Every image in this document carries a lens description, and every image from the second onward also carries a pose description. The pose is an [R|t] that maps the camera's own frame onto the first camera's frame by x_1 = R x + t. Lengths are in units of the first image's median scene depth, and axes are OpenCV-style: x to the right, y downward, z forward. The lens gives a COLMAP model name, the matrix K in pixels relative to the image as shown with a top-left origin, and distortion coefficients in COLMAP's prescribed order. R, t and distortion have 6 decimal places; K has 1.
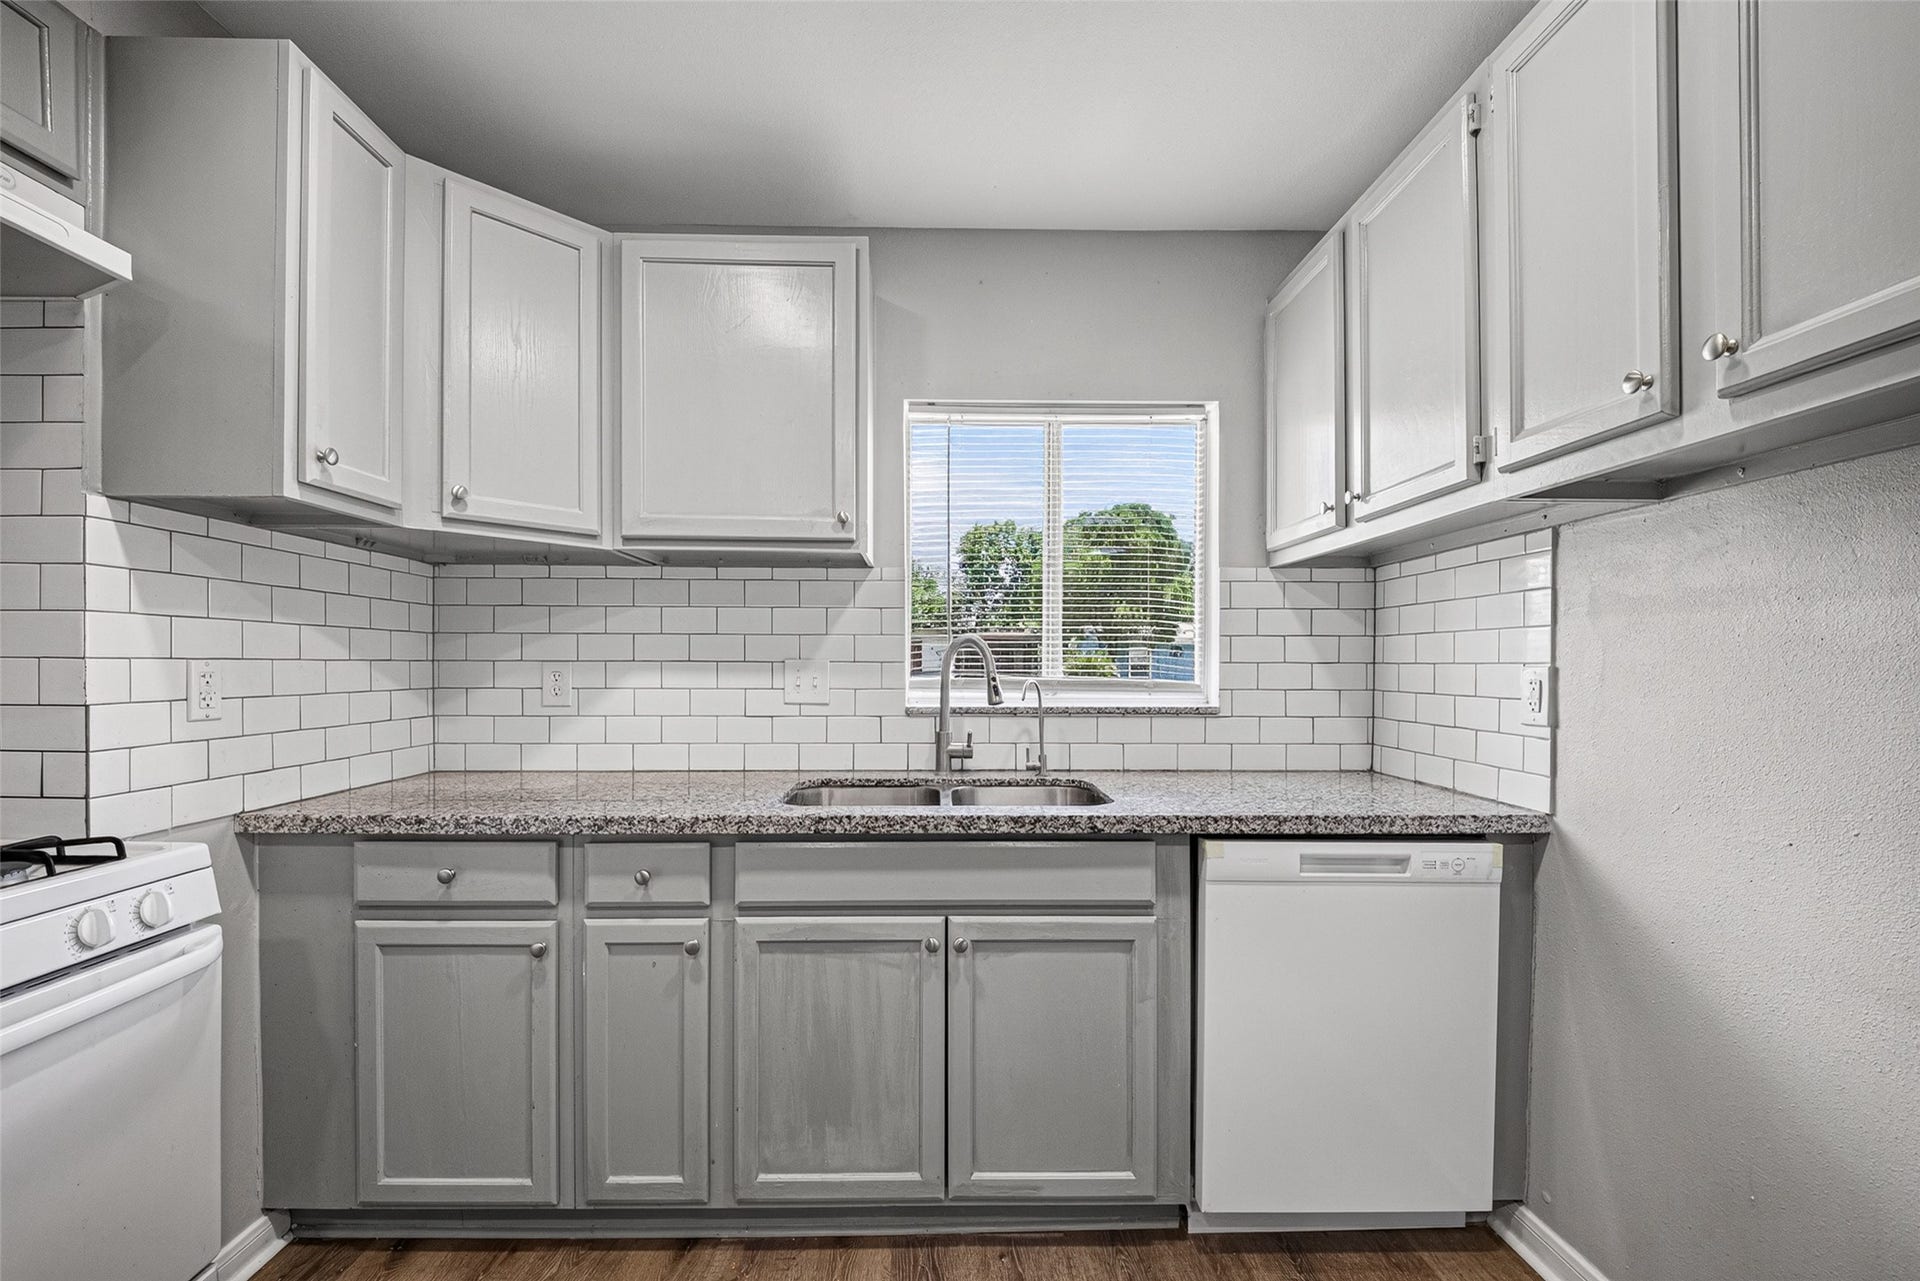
lens RADIAL K [[808.5, 0, 937.7], [0, 808.5, 667.6], [0, 0, 1]] dist [-0.004314, -0.005715]
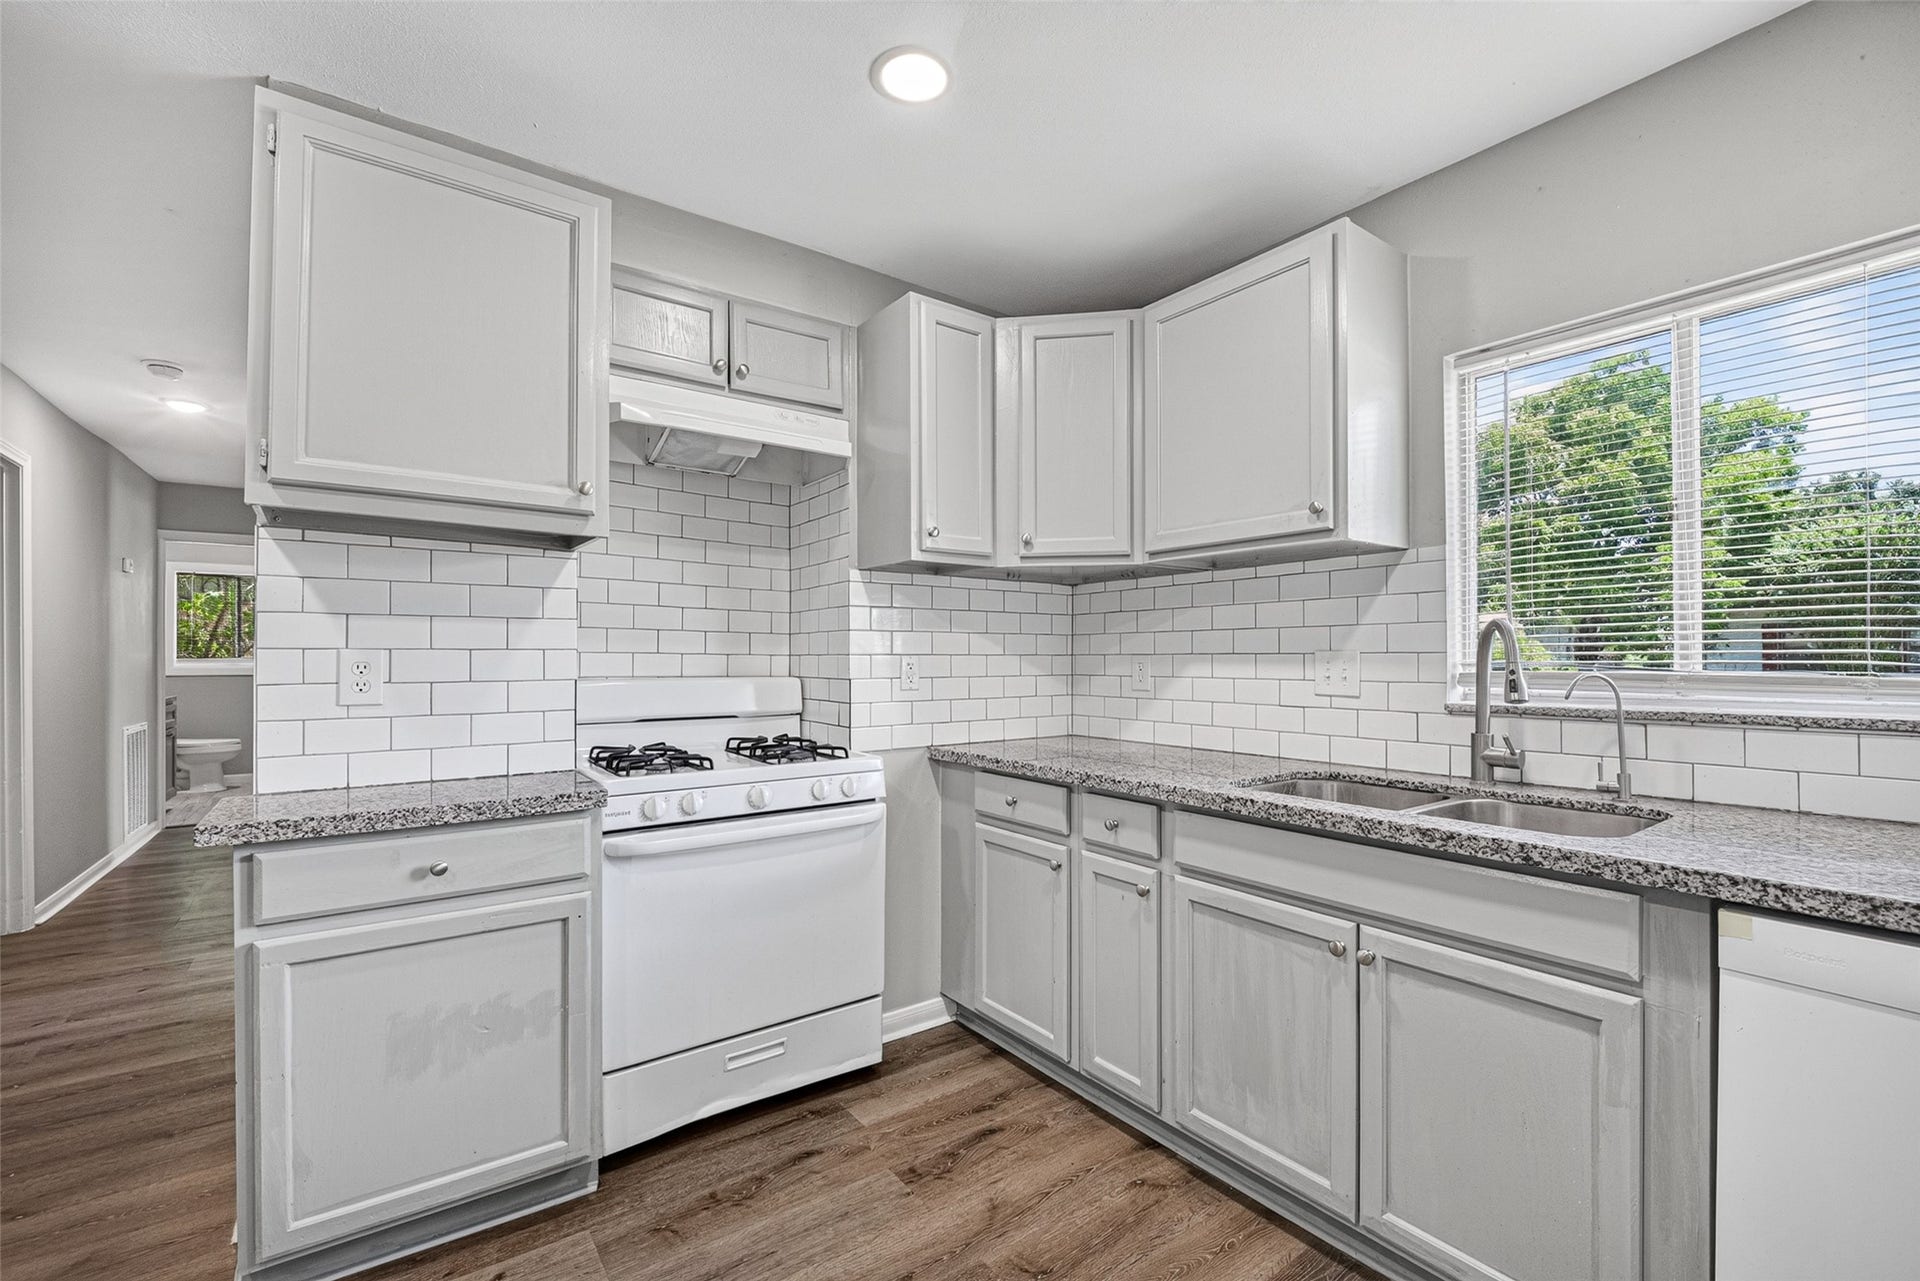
lens RADIAL K [[808.5, 0, 987.8], [0, 808.5, 642.1], [0, 0, 1]] dist [-0.004314, -0.005715]
pose [[0.587669, -0.019037, -0.808878, 0.525125], [0.000957, 0.999739, -0.022834, 0.001495], [0.809101, 0.012645, 0.587534, 0.093318]]
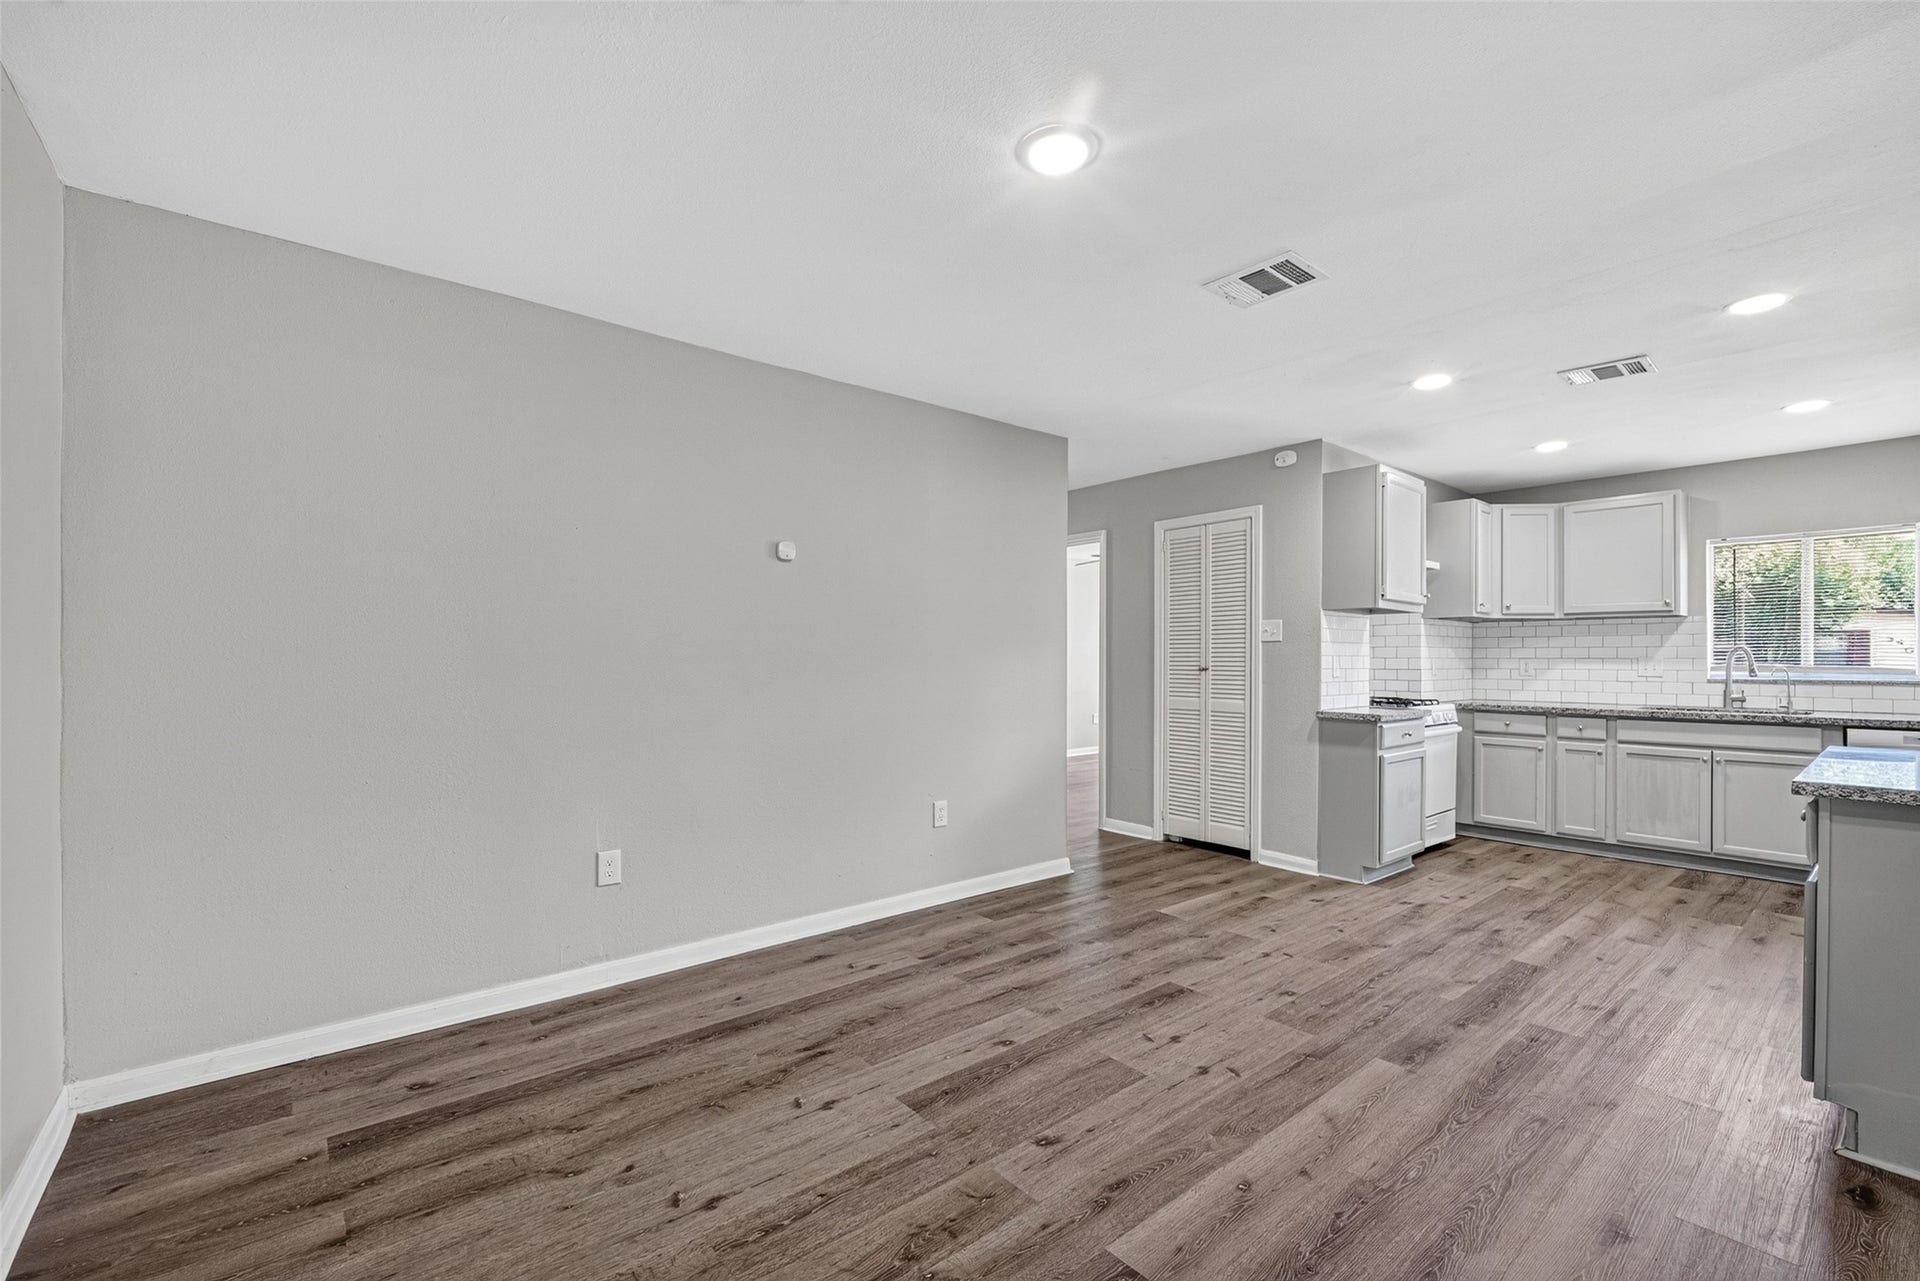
lens RADIAL K [[808.5, 0, 982.9], [0, 808.5, 652.5], [0, 0, 1]] dist [-0.004314, -0.005715]
pose [[0.635631, -0.010401, -0.771923, 0.540037], [-0.002152, 0.999881, -0.015244, 0.021238], [0.771990, 0.011351, 0.635534, -2.609731]]
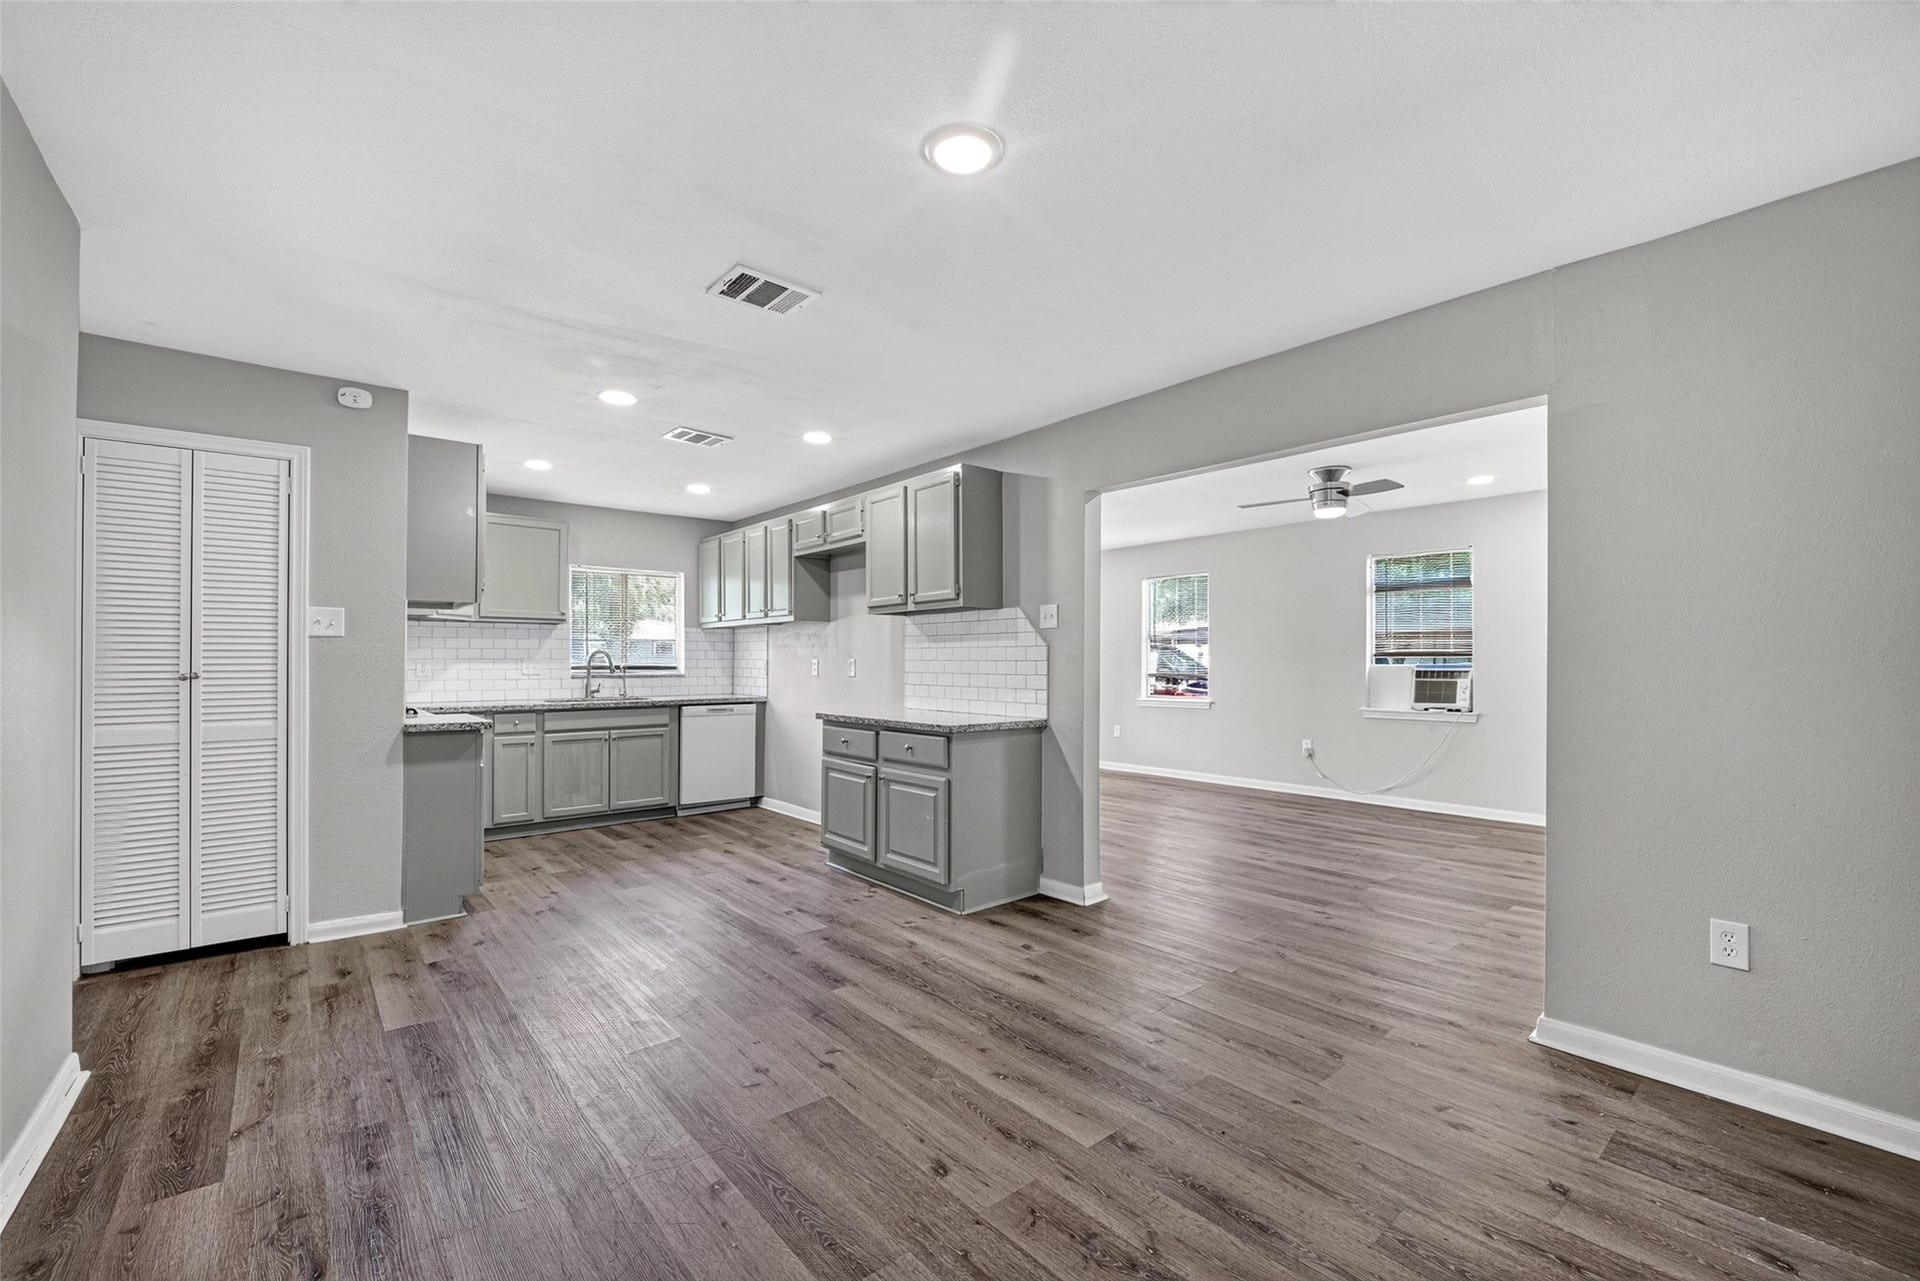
lens RADIAL K [[808.5, 0, 960.1], [0, 808.5, 654.6], [0, 0, 1]] dist [-0.004314, -0.005715]
pose [[0.773393, 0.001216, 0.633926, -1.029896], [0.004241, 0.999966, -0.007092, 0.004429], [-0.633913, 0.008173, 0.773361, -2.678766]]
